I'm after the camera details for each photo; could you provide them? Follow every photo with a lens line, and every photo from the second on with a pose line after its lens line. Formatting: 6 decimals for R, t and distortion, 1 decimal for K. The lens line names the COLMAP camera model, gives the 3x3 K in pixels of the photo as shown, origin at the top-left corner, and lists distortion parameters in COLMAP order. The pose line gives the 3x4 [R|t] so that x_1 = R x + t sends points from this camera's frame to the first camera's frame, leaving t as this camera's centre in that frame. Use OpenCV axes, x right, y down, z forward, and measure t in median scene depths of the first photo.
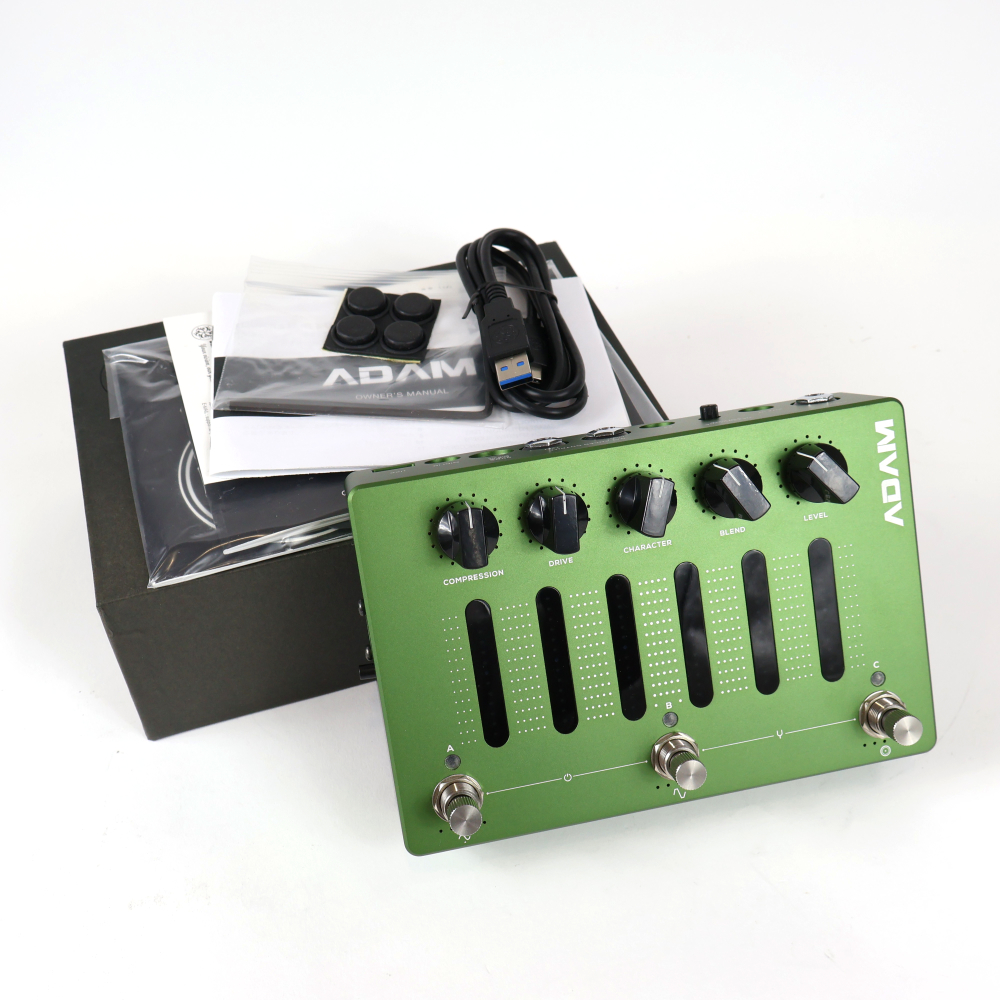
lens RADIAL K [[1264.2, 0, 500.0], [0, 1264.2, 500.0], [0, 0, 1]] dist [-0.019458, 0.006055]
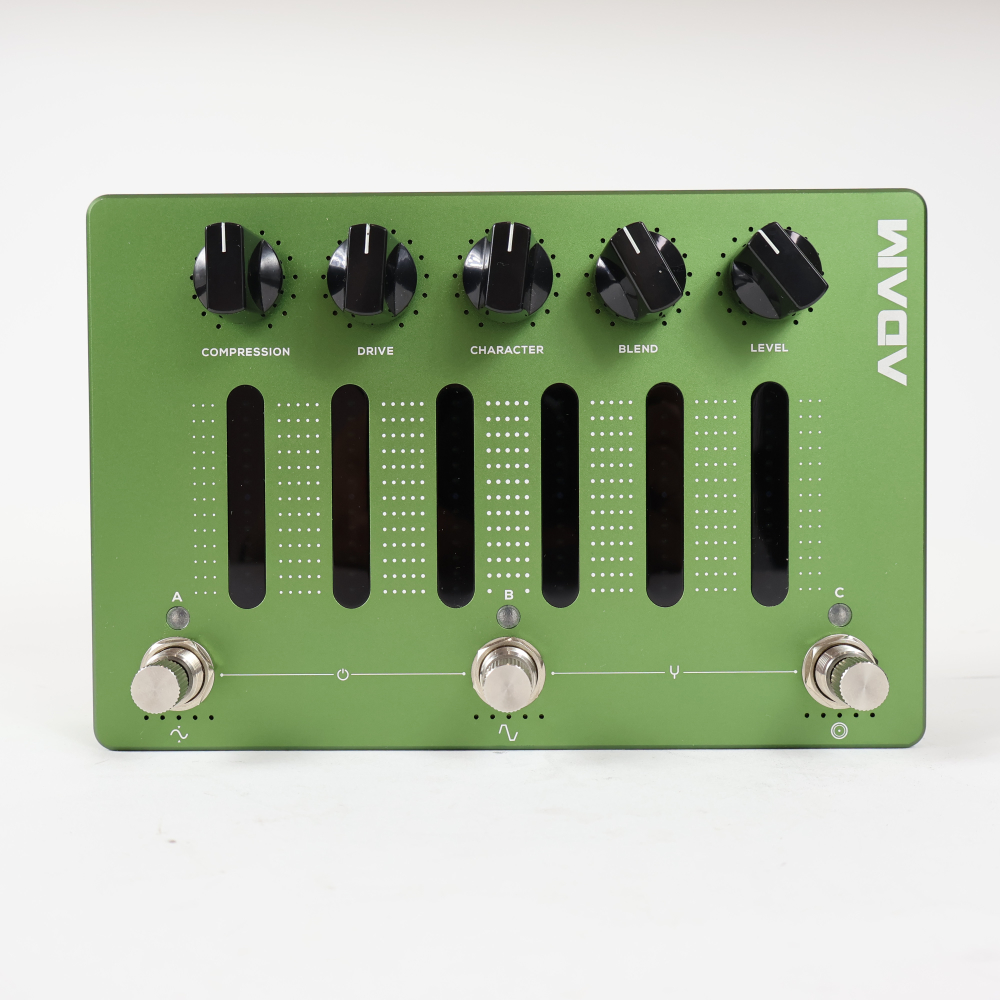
lens RADIAL K [[1264.2, 0, 500.0], [0, 1264.2, 500.0], [0, 0, 1]] dist [-0.019458, 0.006055]
pose [[0.977440, 0.145003, -0.153574, 0.224458], [-0.160239, 0.982789, -0.091923, 0.175345], [0.137602, 0.114457, 0.983852, 0.333850]]
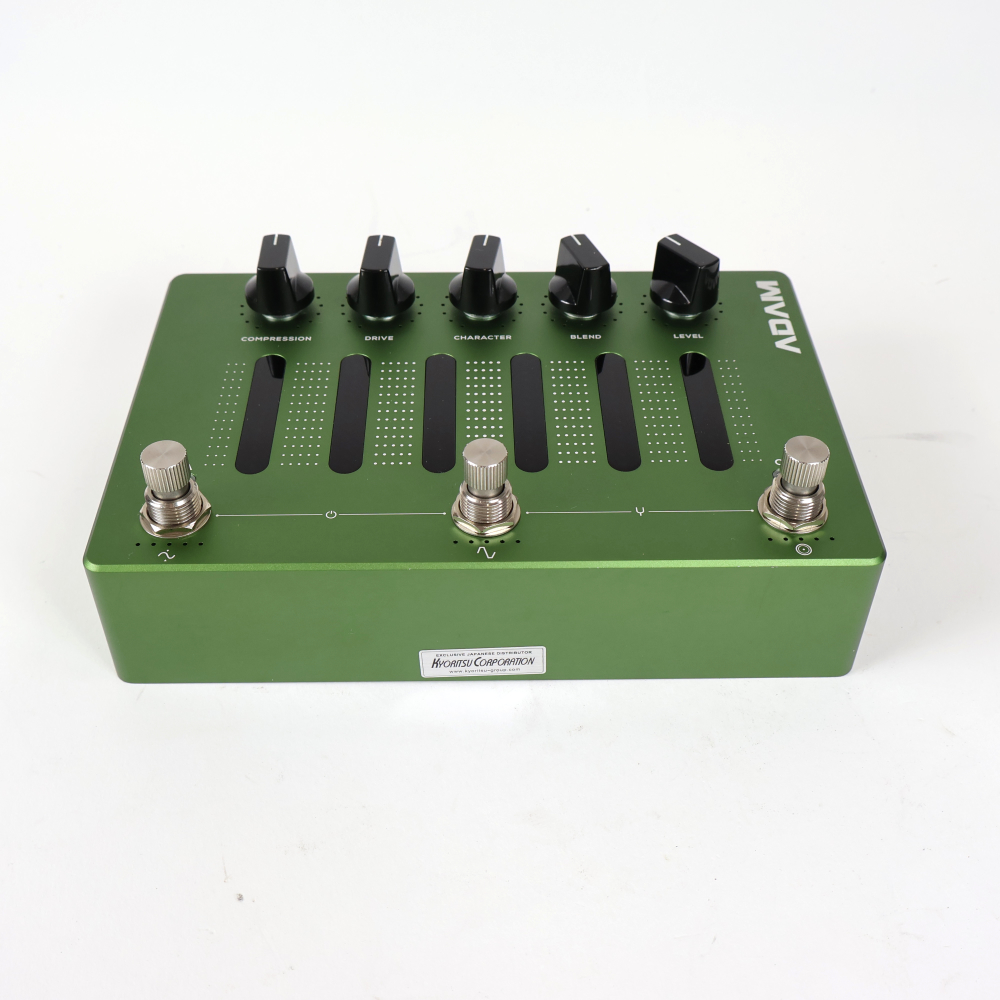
lens RADIAL K [[1264.2, 0, 500.0], [0, 1264.2, 500.0], [0, 0, 1]] dist [-0.019458, 0.006055]
pose [[0.981386, -0.023554, -0.190595, 0.284290], [-0.143180, 0.571673, -0.807892, 0.778709], [0.127988, 0.820144, 0.557659, 0.598263]]
